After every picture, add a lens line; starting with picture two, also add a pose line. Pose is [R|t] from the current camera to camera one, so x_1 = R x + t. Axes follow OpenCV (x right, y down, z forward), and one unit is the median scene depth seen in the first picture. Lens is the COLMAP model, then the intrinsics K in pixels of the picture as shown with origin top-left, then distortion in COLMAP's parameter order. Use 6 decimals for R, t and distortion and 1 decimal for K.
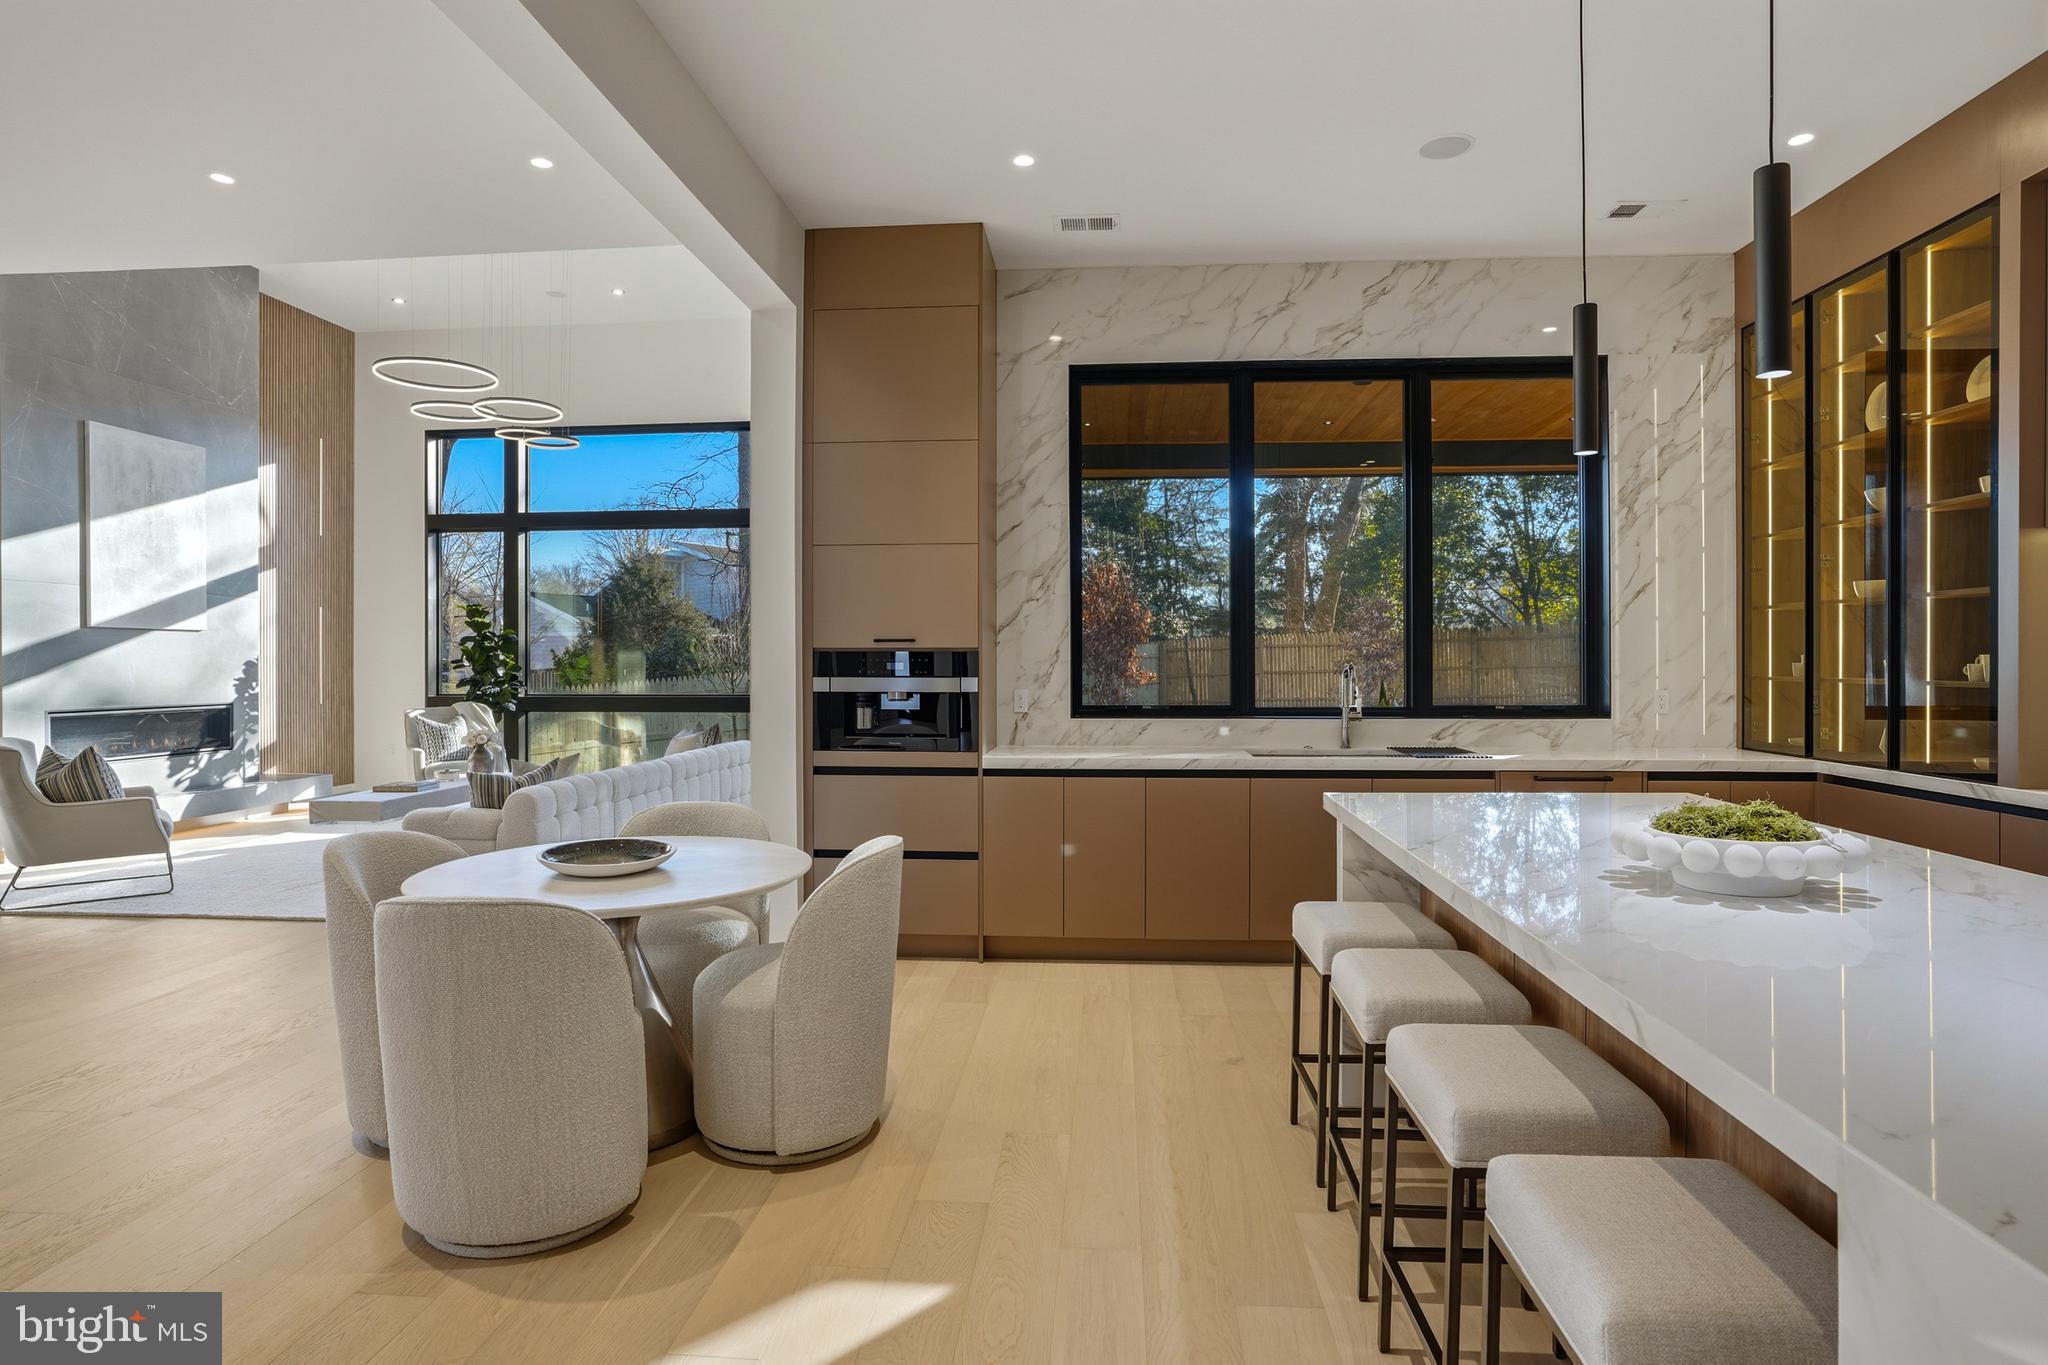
lens RADIAL K [[1063.8, 0, 1063.4], [0, 1063.8, 657.1], [0, 0, 1]] dist [-0.032214, 0.011483]
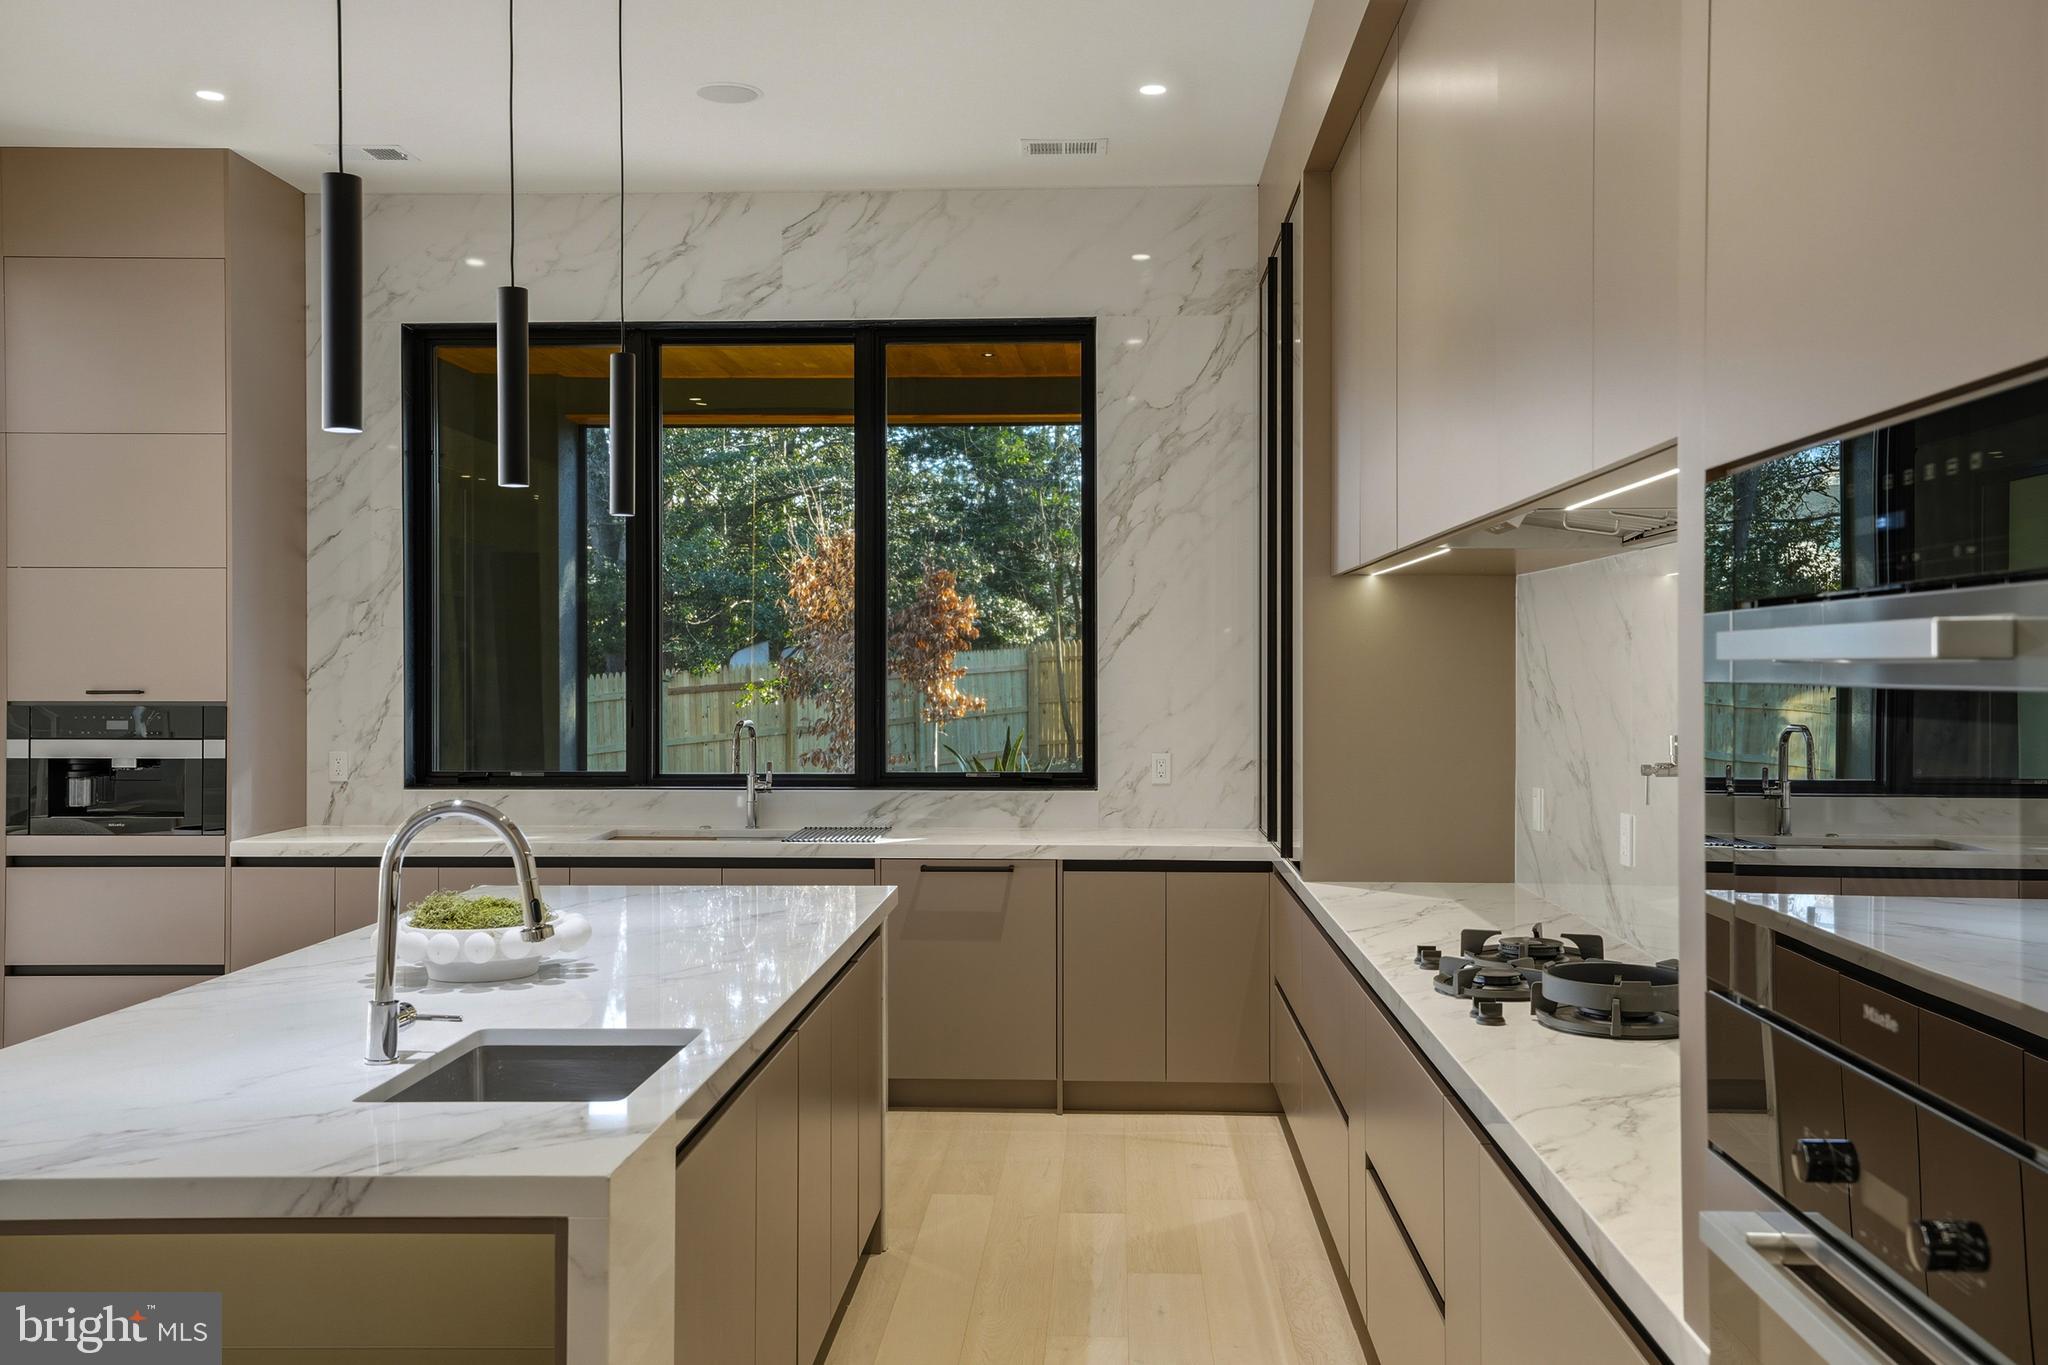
lens RADIAL K [[1878.5, 0, 1101.1], [0, 1878.5, 647.2], [0, 0, 1]] dist [0.041854, 0.000000]
pose [[0.999822, 0.001497, 0.018789, 0.497384], [-0.001472, 0.999998, -0.001373, -0.044537], [-0.018791, 0.001345, 0.999823, -0.372806]]
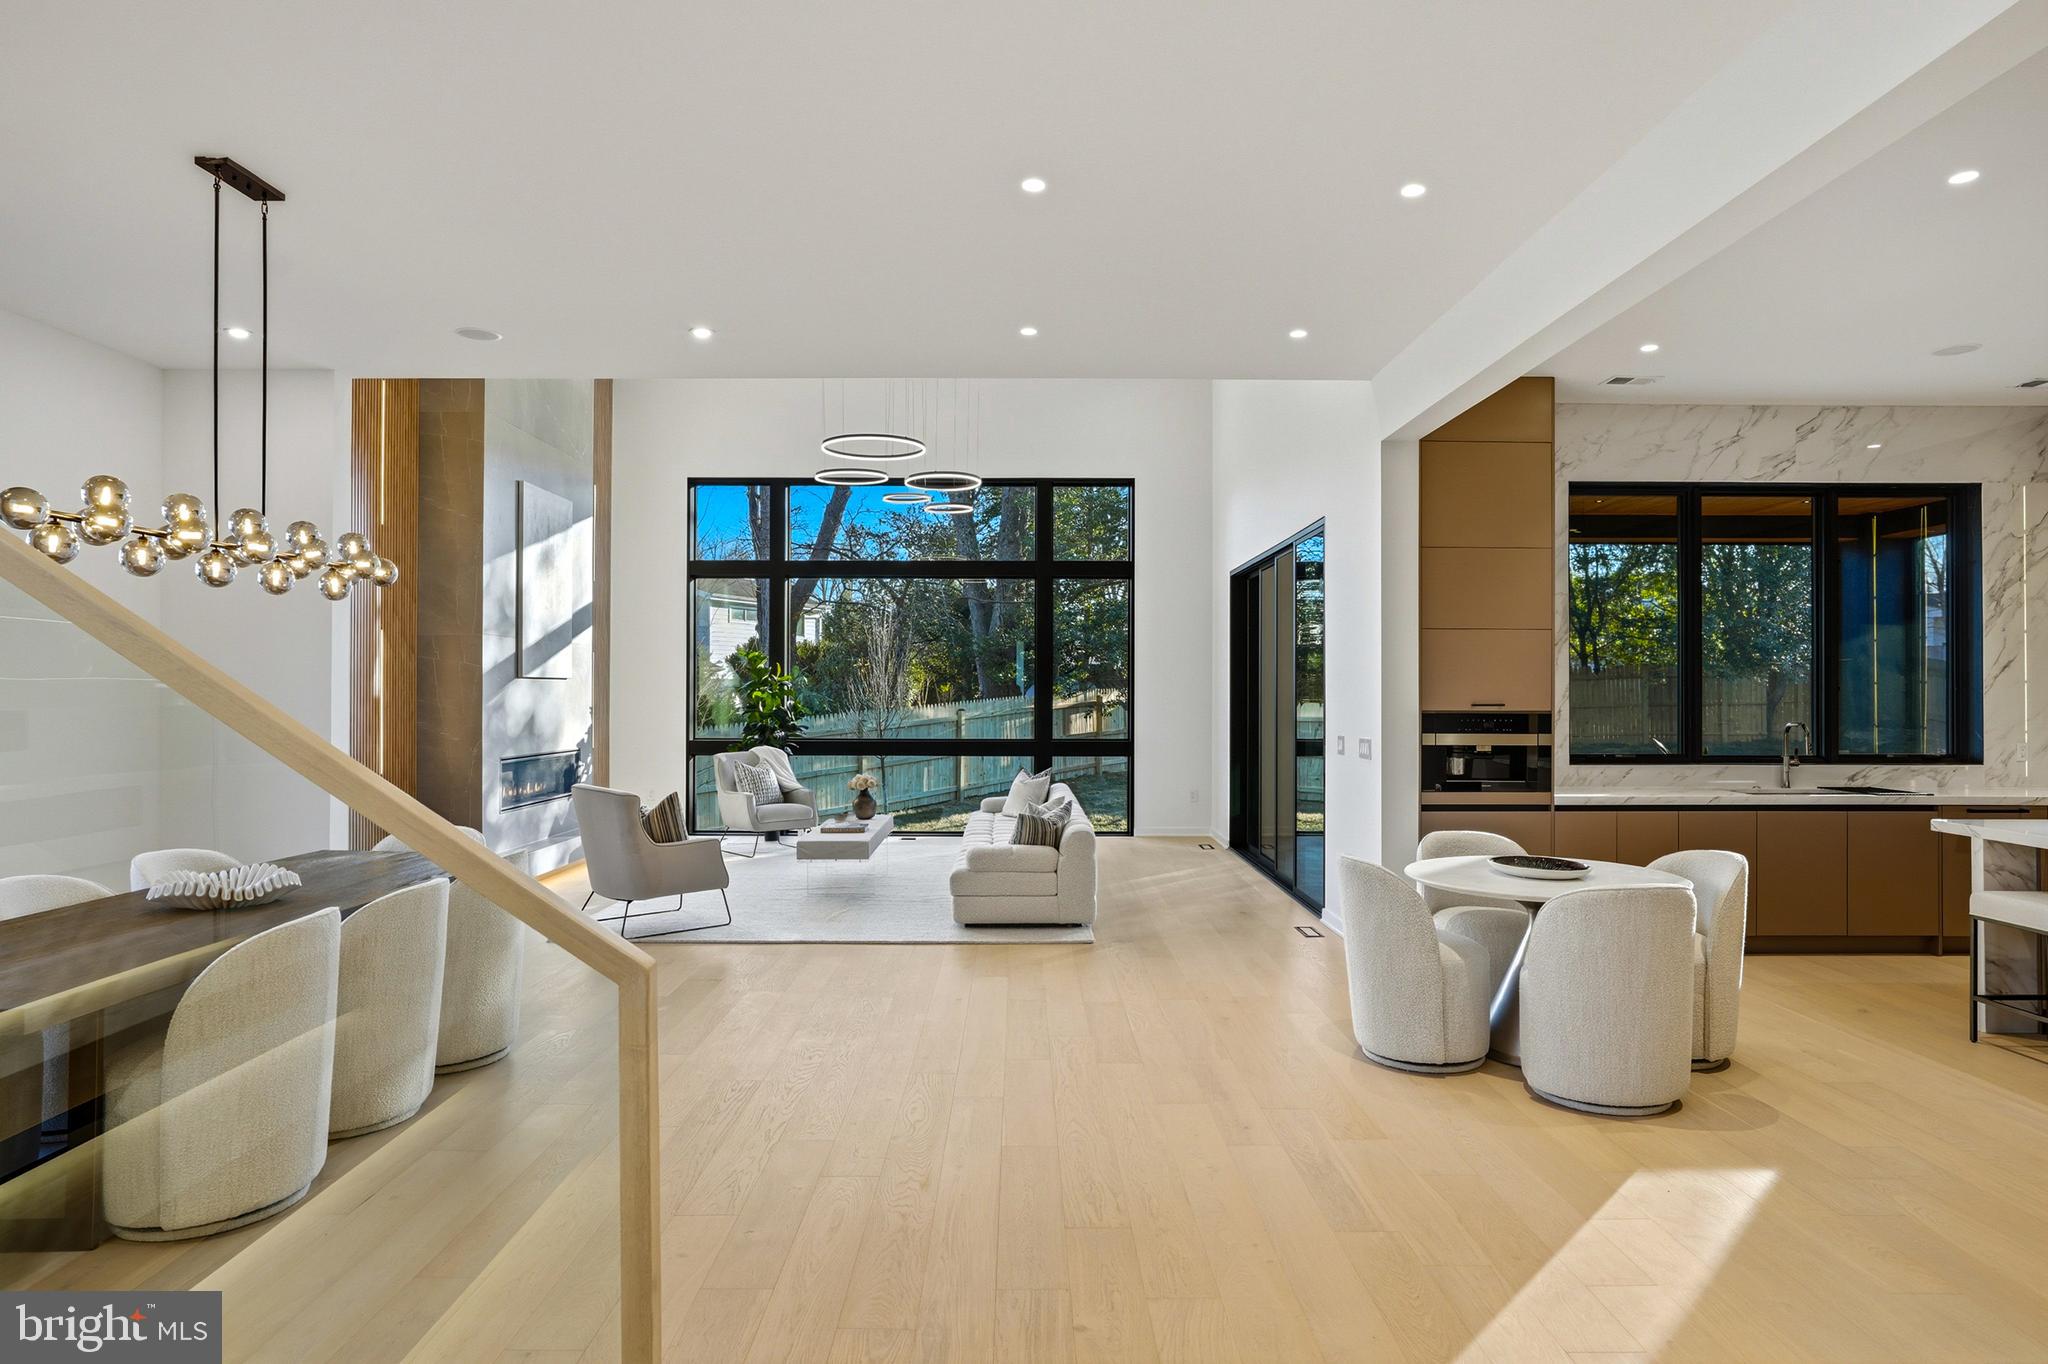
lens RADIAL K [[1183.5, 0, 1034.6], [0, 1183.5, 672.3], [0, 0, 1]] dist [0.005308, 0.005982]
pose [[0.995341, 0.004746, 0.096296, -0.780249], [-0.003961, 0.999957, -0.008337, -0.038395], [-0.096332, 0.007917, 0.995318, -0.338951]]
